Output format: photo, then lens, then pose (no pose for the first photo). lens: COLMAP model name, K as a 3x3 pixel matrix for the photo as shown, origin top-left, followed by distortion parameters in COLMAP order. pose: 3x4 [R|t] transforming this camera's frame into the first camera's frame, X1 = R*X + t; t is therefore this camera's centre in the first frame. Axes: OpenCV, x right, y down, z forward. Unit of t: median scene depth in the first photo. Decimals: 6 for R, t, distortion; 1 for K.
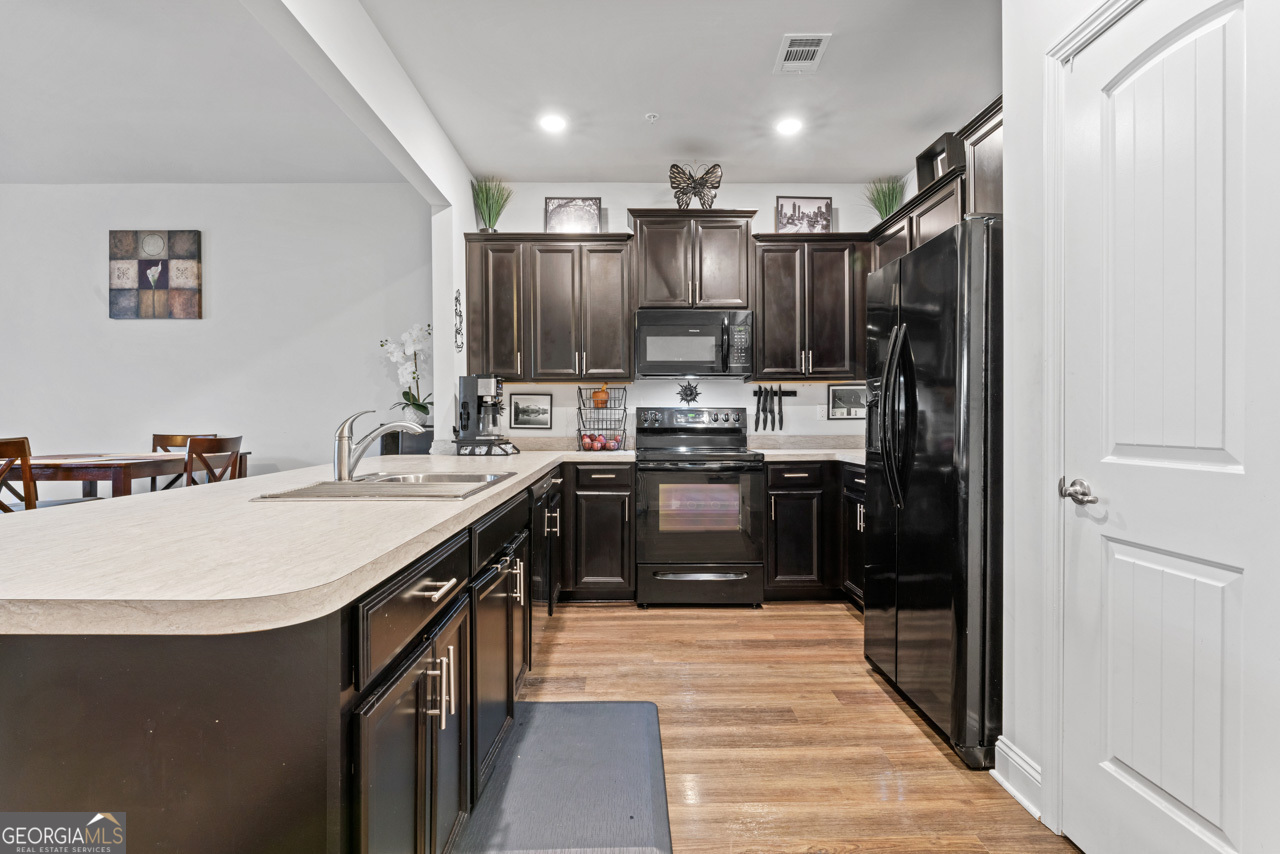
lens RADIAL K [[623.8, 0, 640.4], [0, 623.8, 419.2], [0, 0, 1]] dist [0.003417, 0.000894]
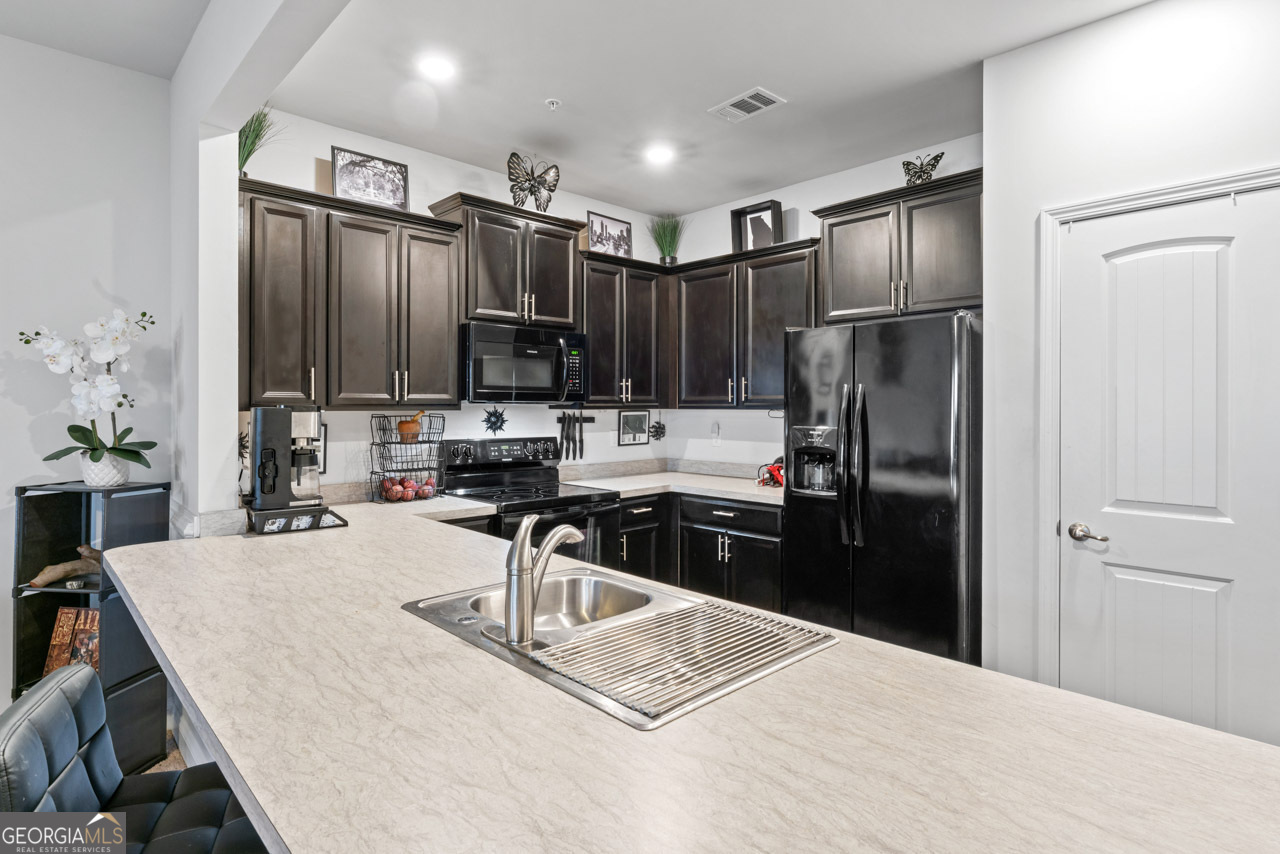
lens RADIAL K [[661.9, 0, 640.1], [0, 661.9, 405.7], [0, 0, 1]] dist [0.000588, -0.001358]
pose [[0.737454, 0.005957, 0.675372, -0.397524], [-0.003519, 0.999981, -0.004977, -0.060297], [-0.675389, 0.001294, 0.737461, 0.215893]]
